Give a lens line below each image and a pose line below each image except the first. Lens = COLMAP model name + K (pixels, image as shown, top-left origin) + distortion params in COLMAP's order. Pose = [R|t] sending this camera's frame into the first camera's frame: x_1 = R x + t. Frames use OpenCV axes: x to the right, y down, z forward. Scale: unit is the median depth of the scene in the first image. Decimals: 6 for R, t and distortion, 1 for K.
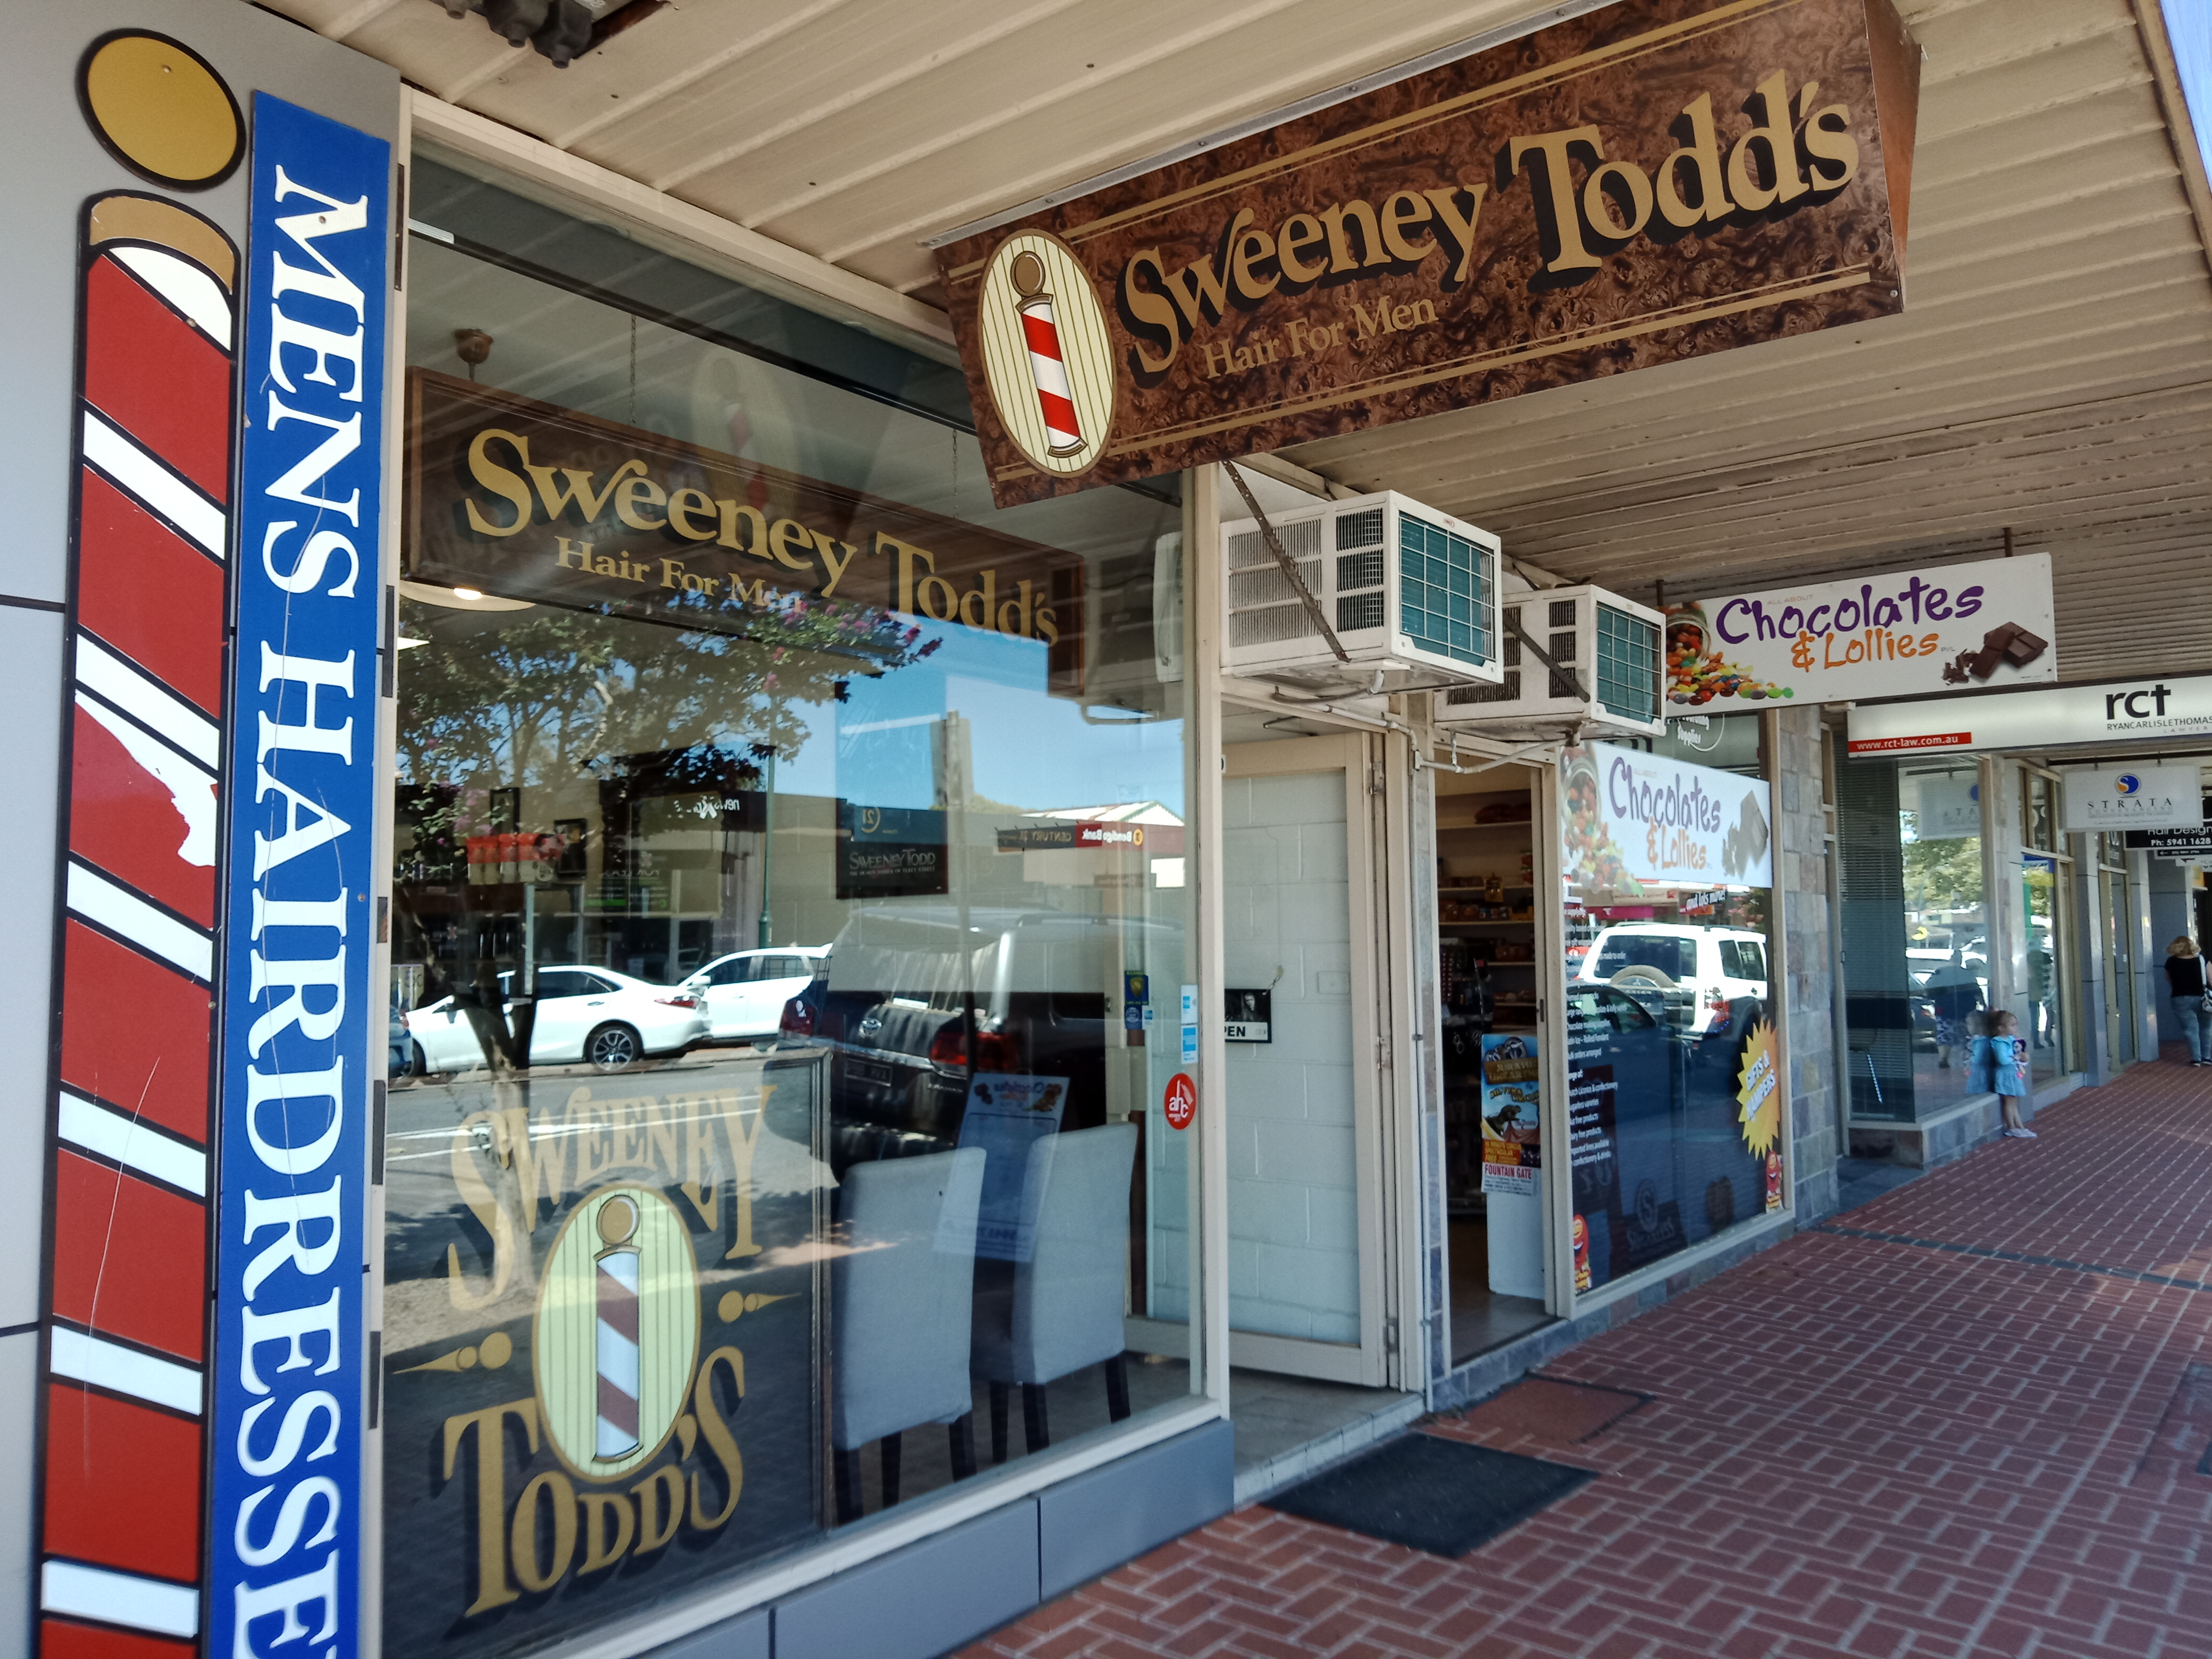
lens RADIAL K [[1713.8, 0, 1106.0], [0, 1713.8, 829.5], [0, 0, 1]] dist [0.042615, 0.002660]
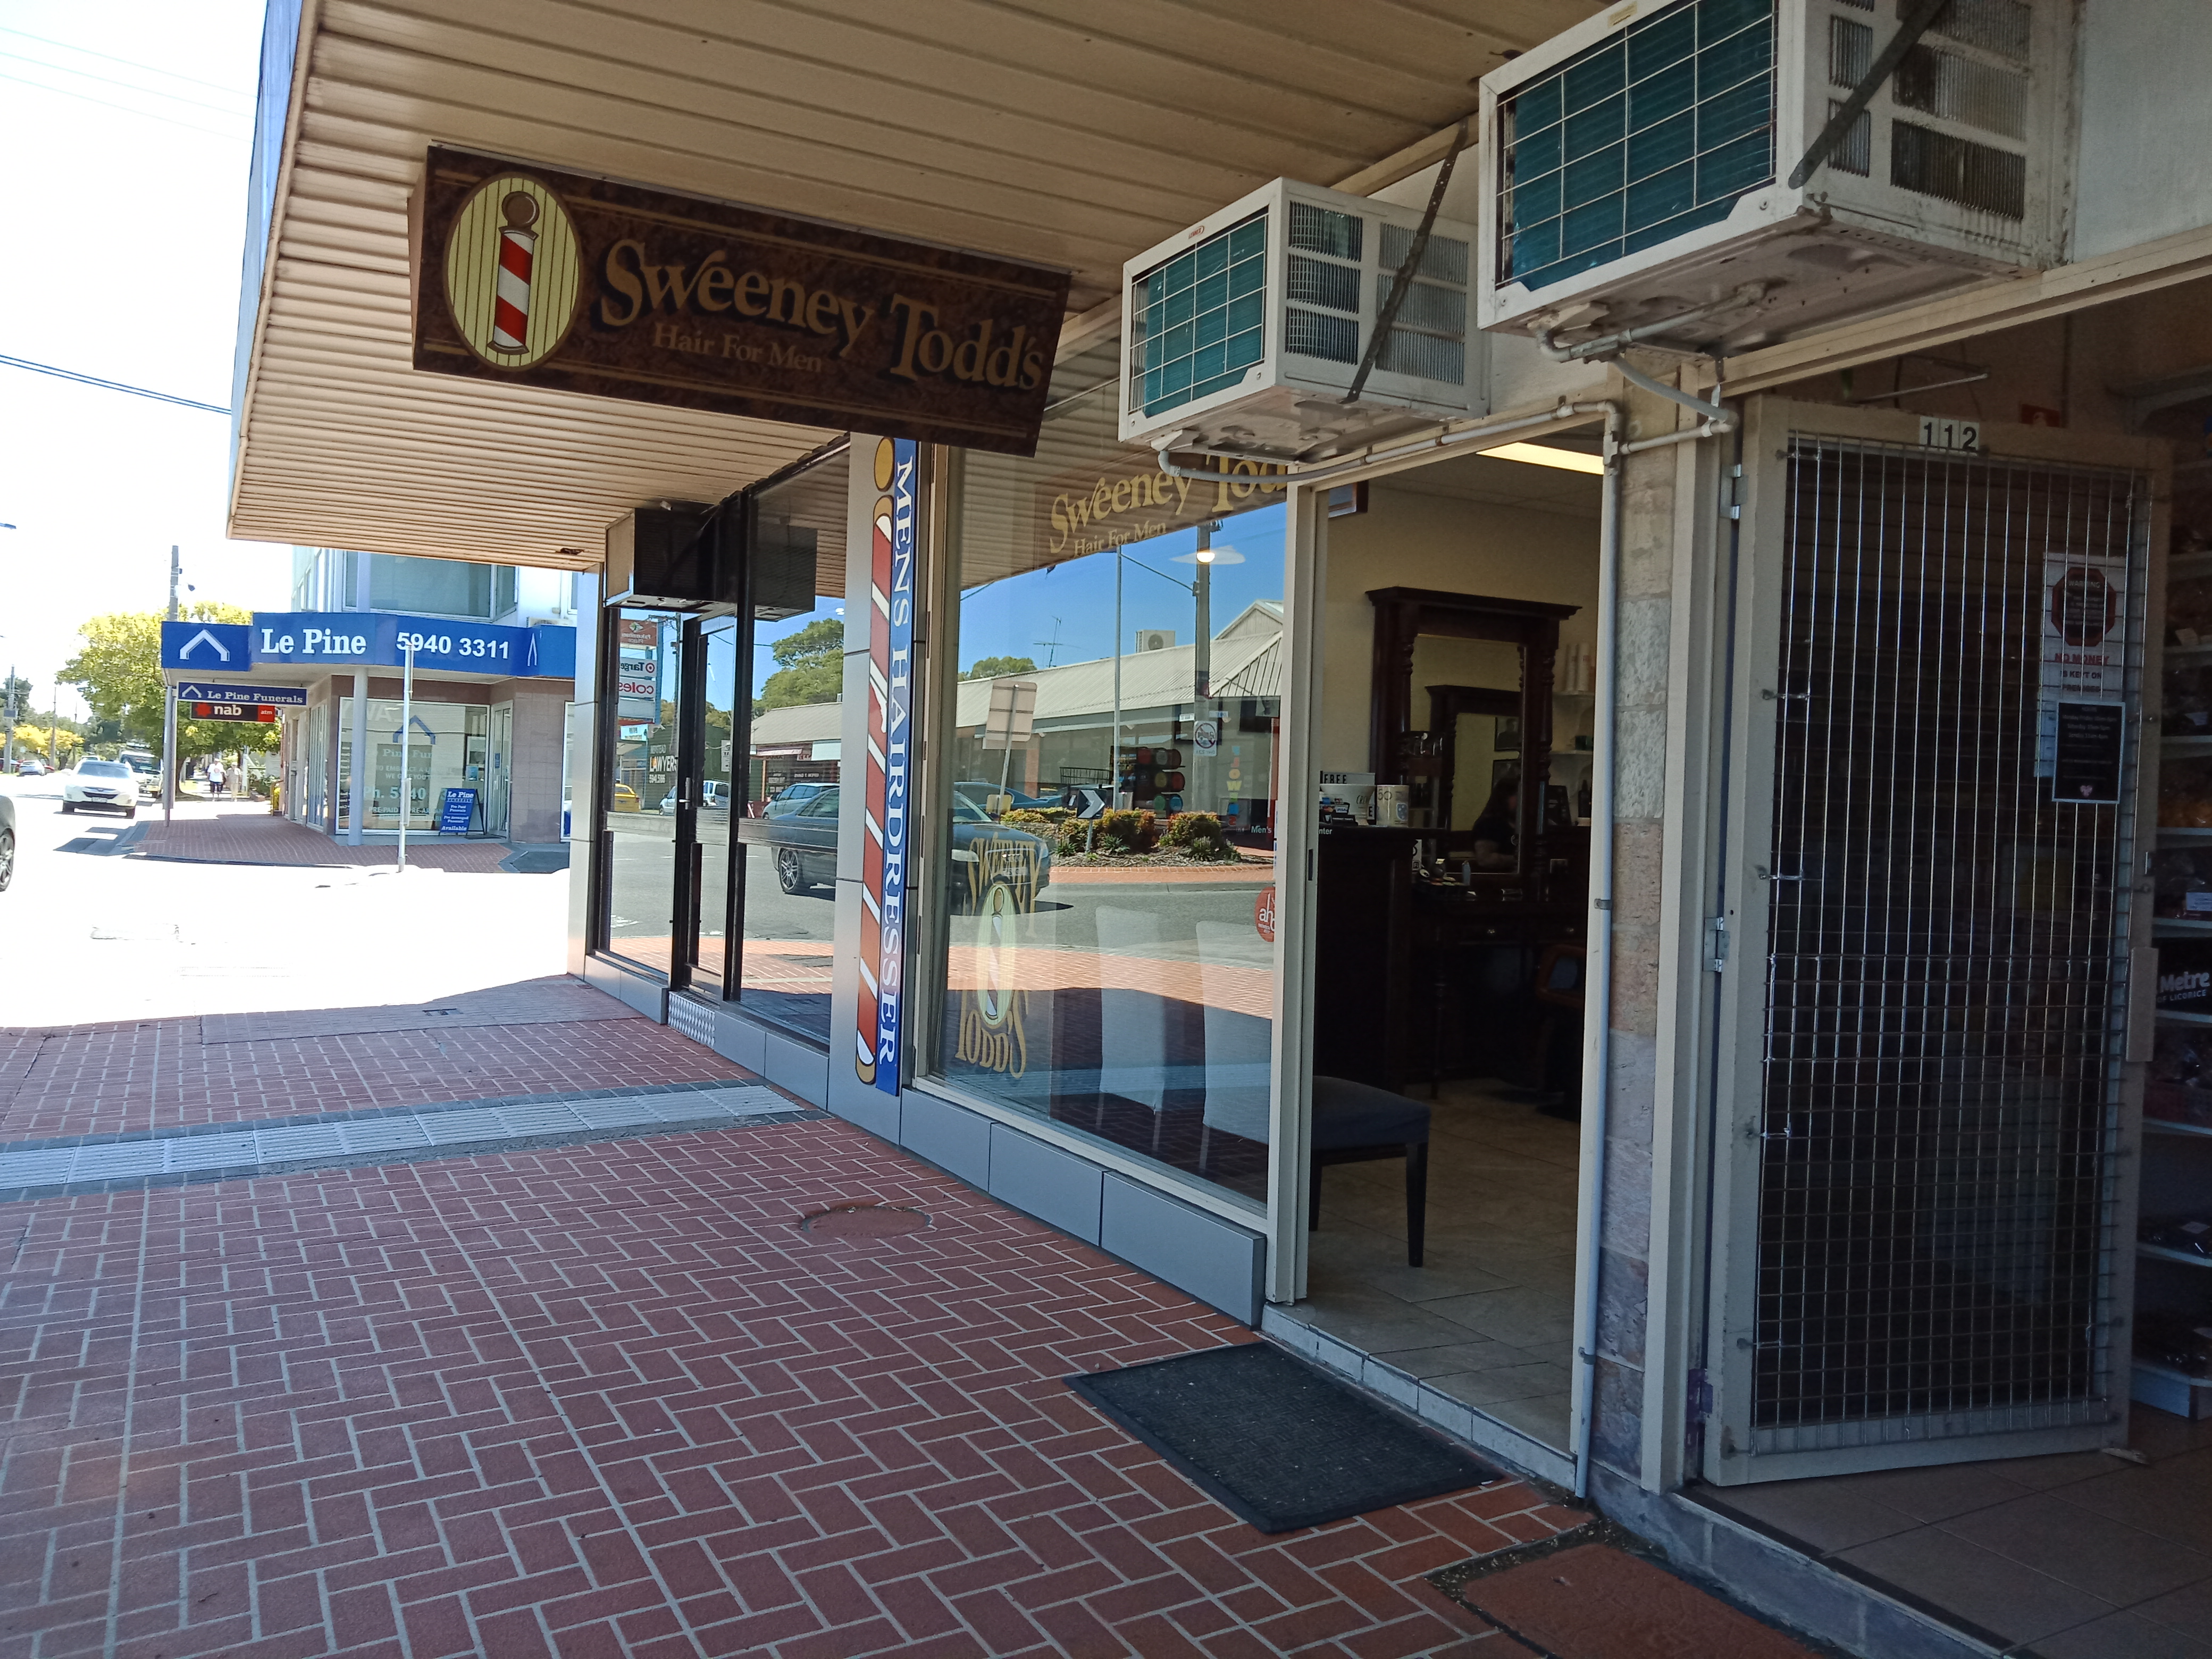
lens RADIAL K [[1591.5, 0, 1106.0], [0, 1591.5, 829.5], [0, 0, 1]] dist [0.007002, 0.002426]
pose [[-0.389676, 0.014922, -0.920831, 1.053286], [0.036172, 0.999345, 0.000888, 0.116562], [0.920241, -0.032962, -0.389961, 1.436918]]
